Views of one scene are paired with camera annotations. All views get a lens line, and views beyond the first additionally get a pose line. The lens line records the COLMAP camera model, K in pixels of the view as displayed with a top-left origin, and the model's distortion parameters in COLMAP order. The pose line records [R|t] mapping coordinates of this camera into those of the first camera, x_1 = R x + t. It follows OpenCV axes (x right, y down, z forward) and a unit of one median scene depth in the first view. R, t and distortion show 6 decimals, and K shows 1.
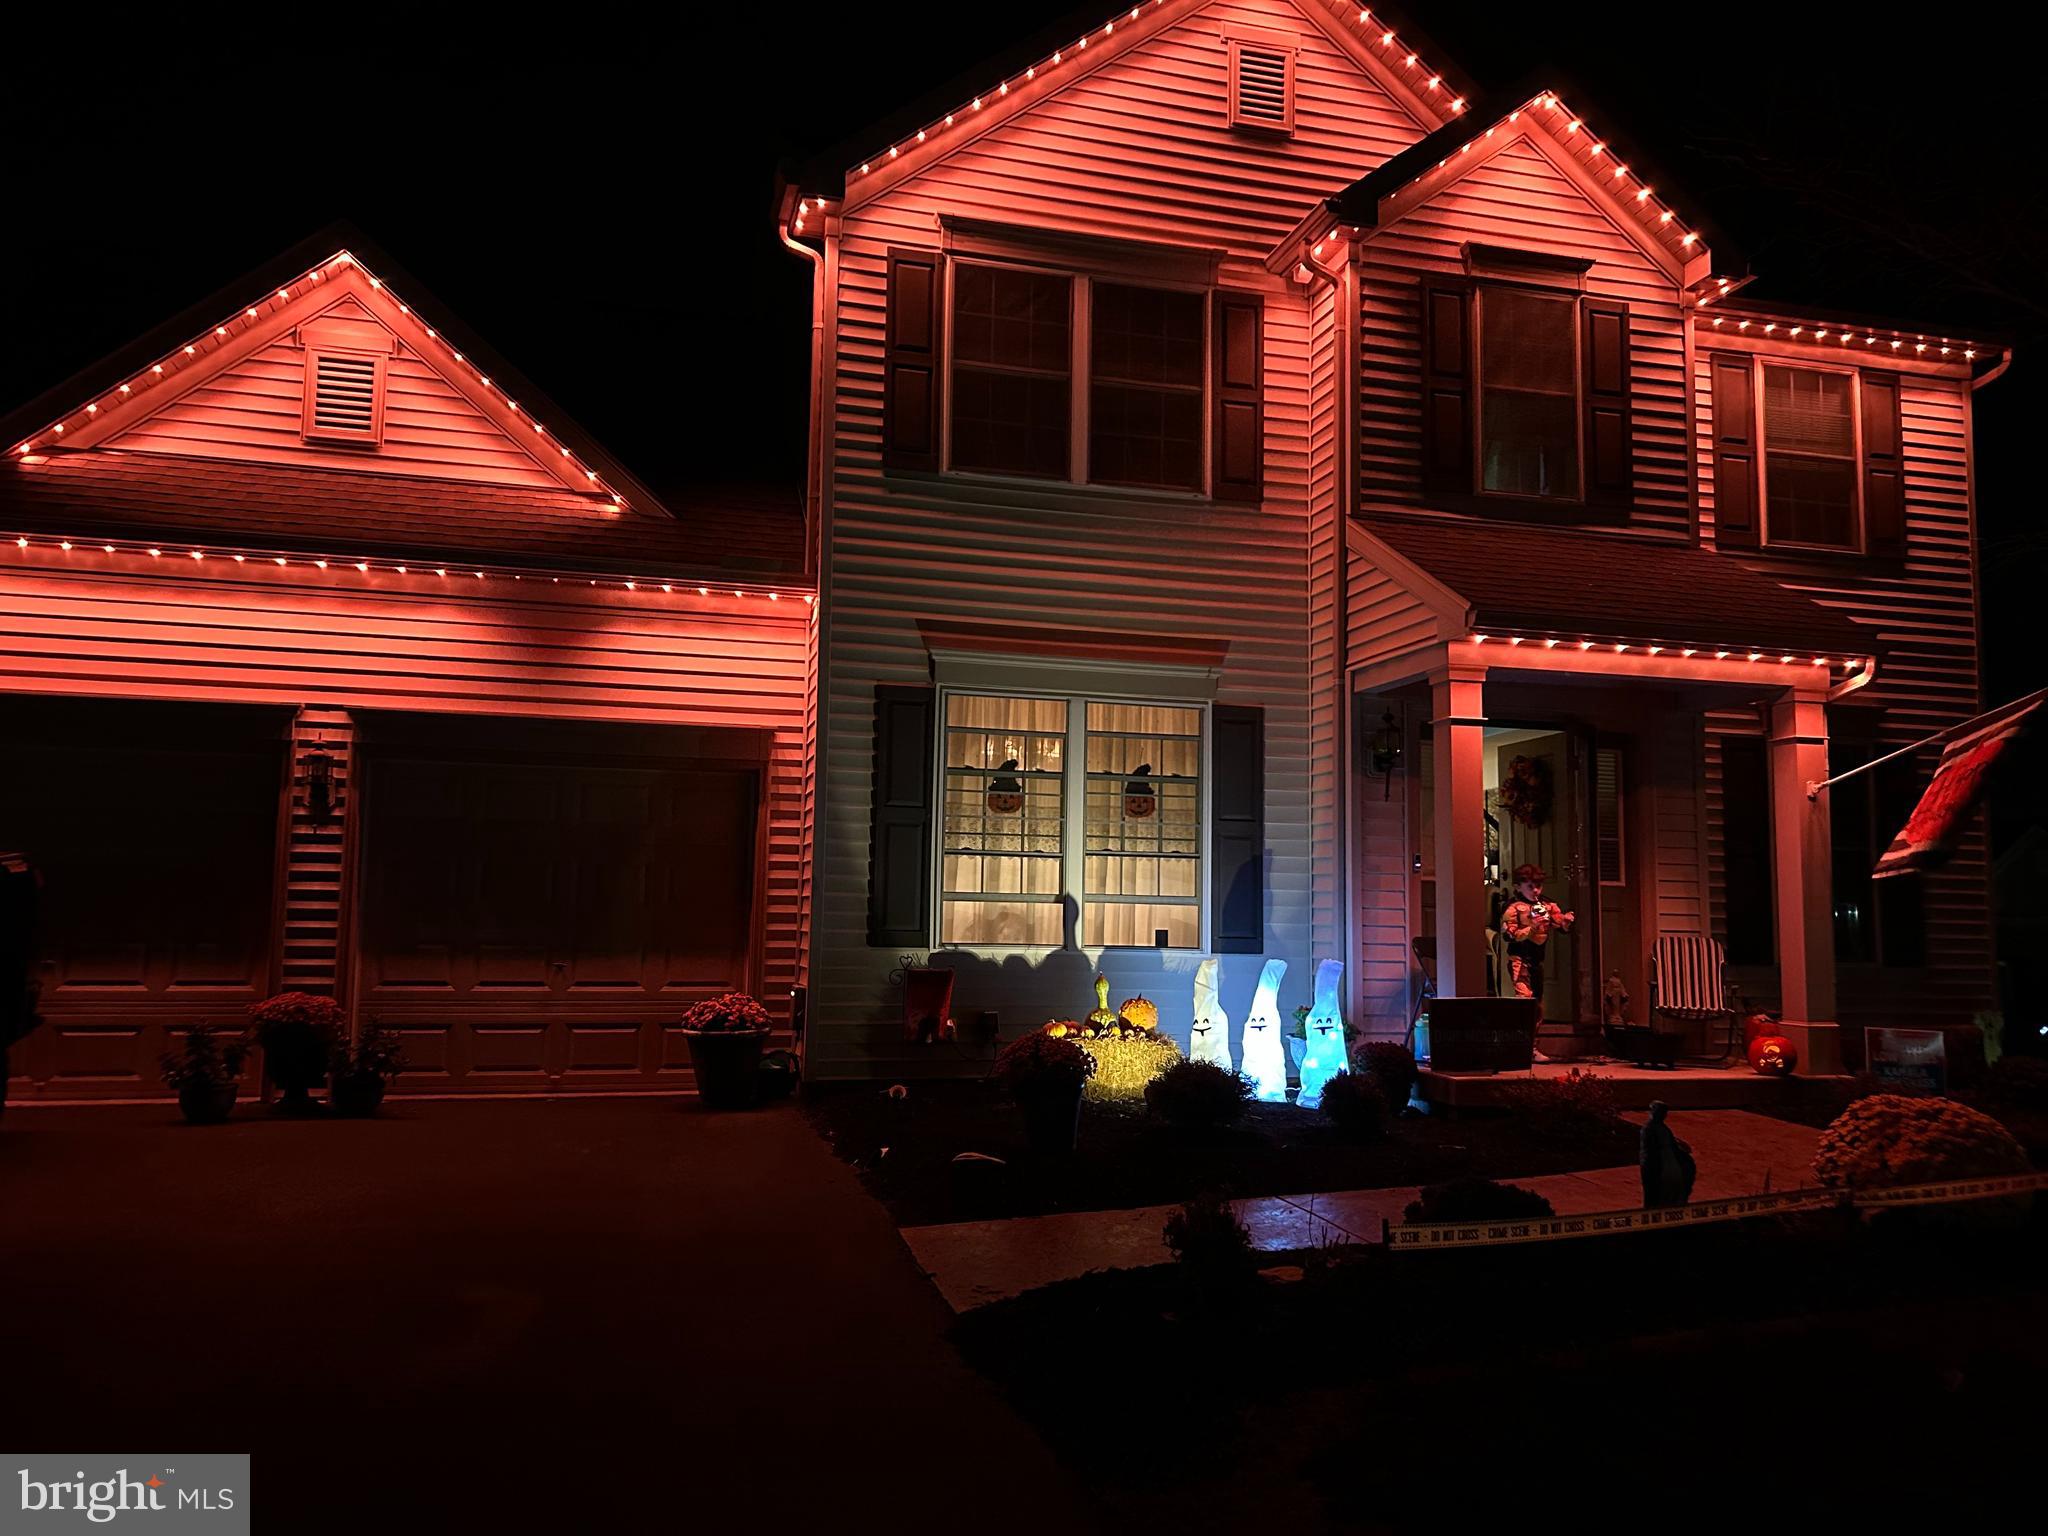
lens RADIAL K [[1561.1, 0, 1024.0], [0, 1561.1, 768.0], [0, 0, 1]] dist [0.098526, -0.129445]
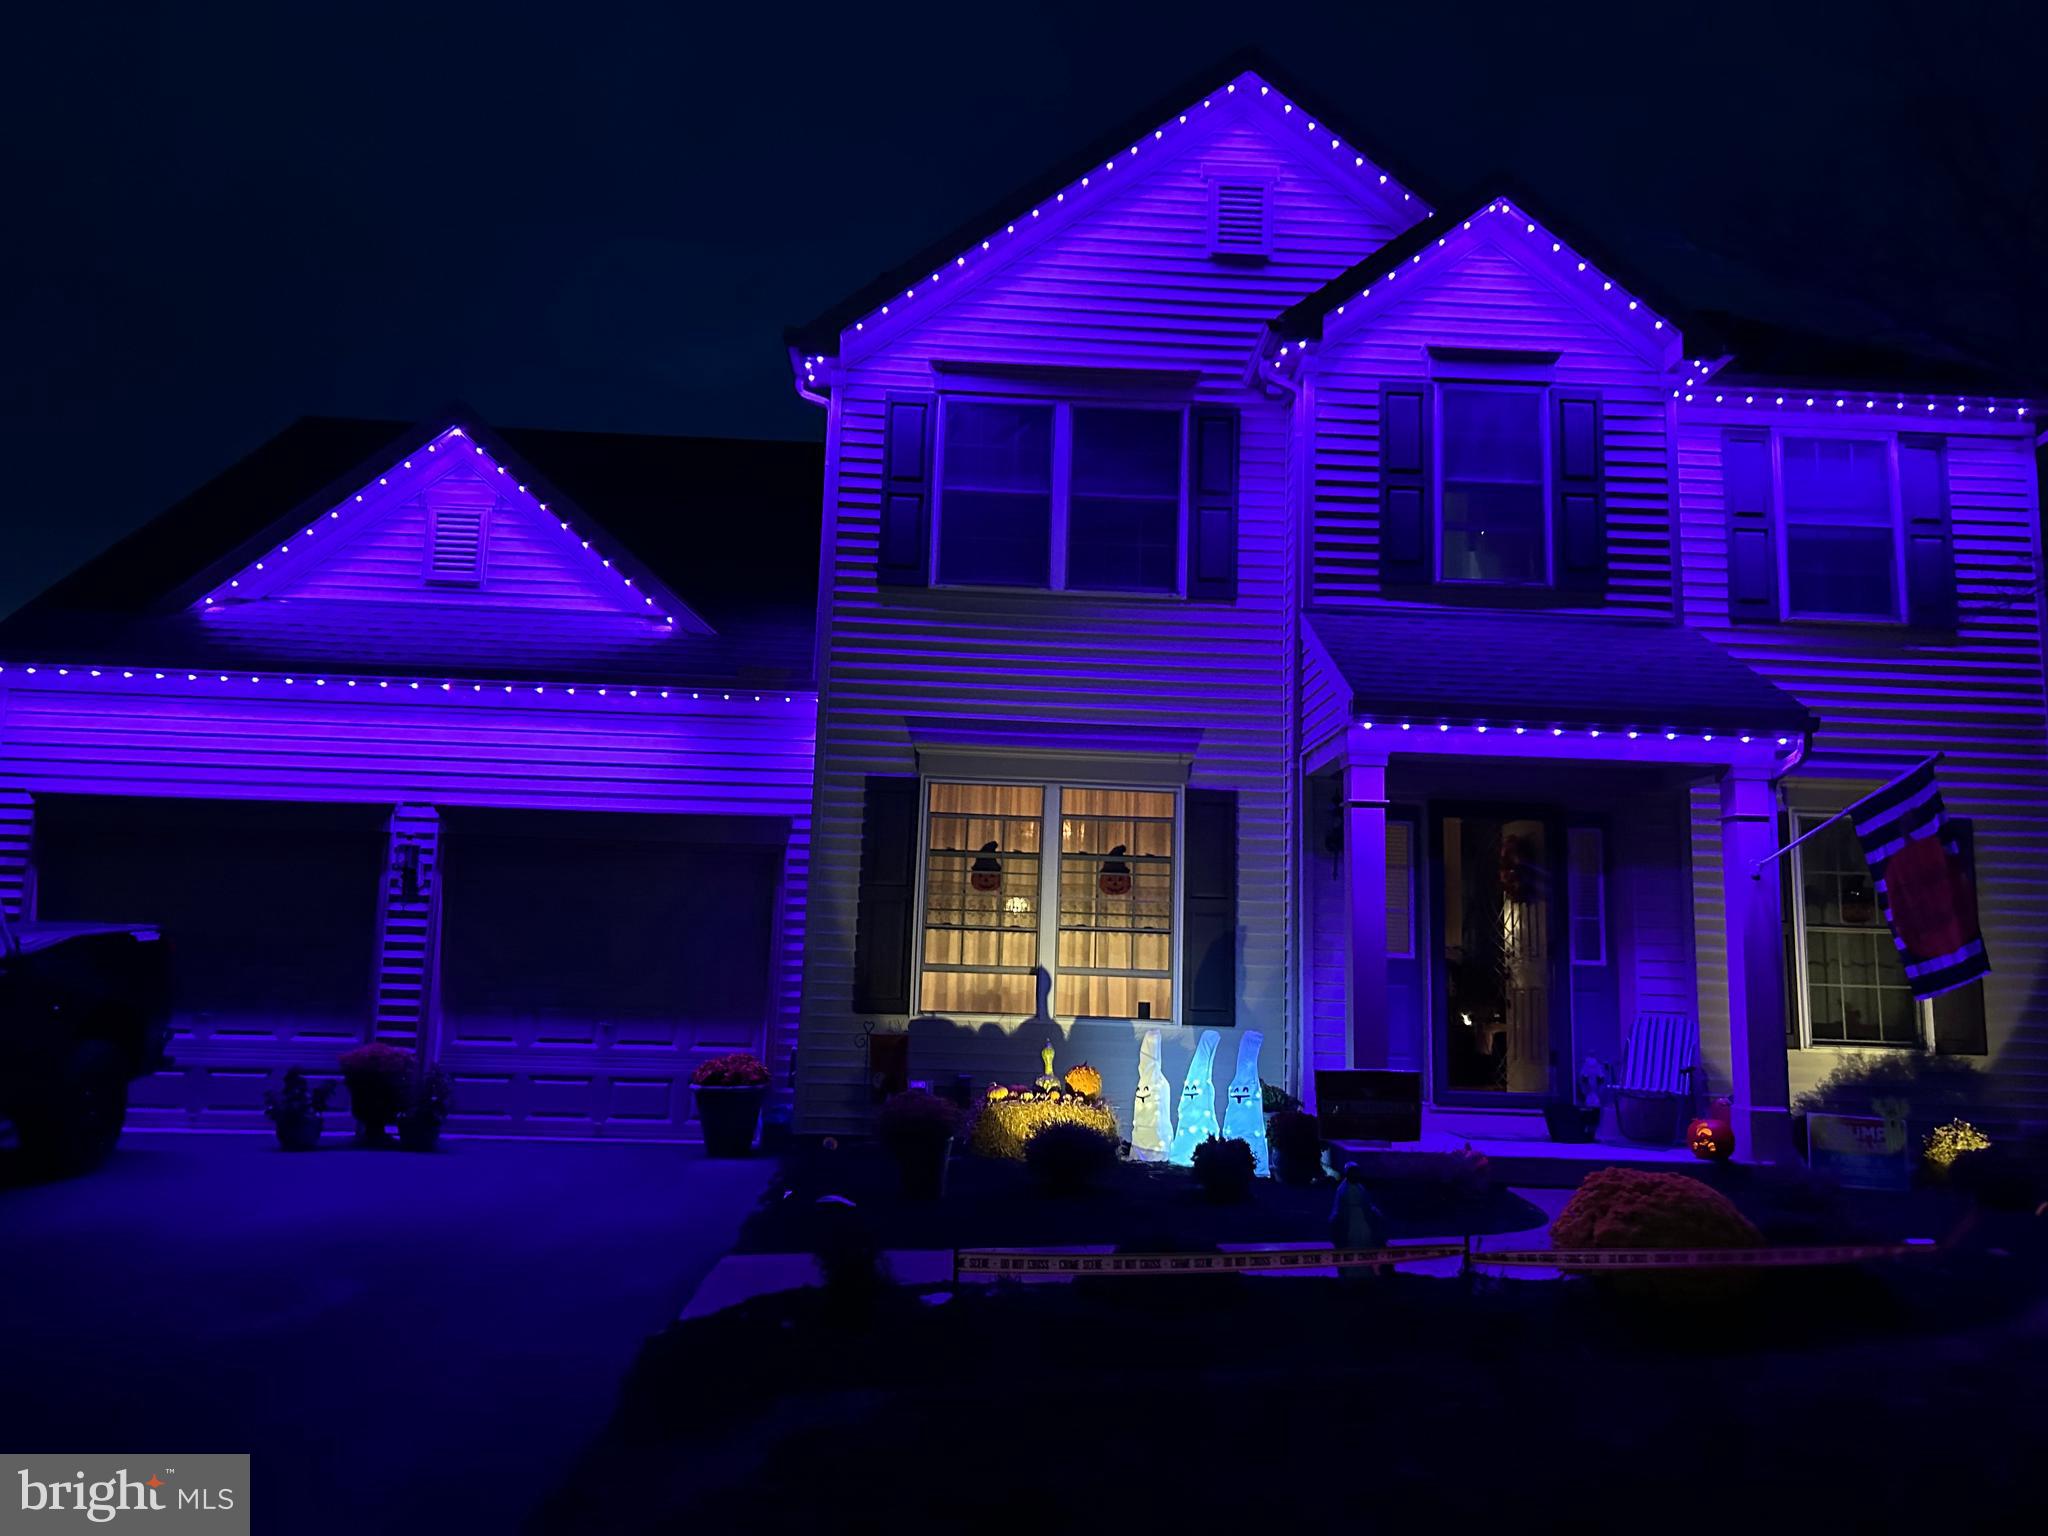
lens RADIAL K [[1559.2, 0, 1026.9], [0, 1559.2, 739.3], [0, 0, 1]] dist [0.098012, -0.133694]
pose [[0.975327, -0.022377, -0.219628, 0.256177], [0.007429, 0.997613, -0.068649, -0.001839], [0.220640, 0.065324, 0.973165, -0.061157]]
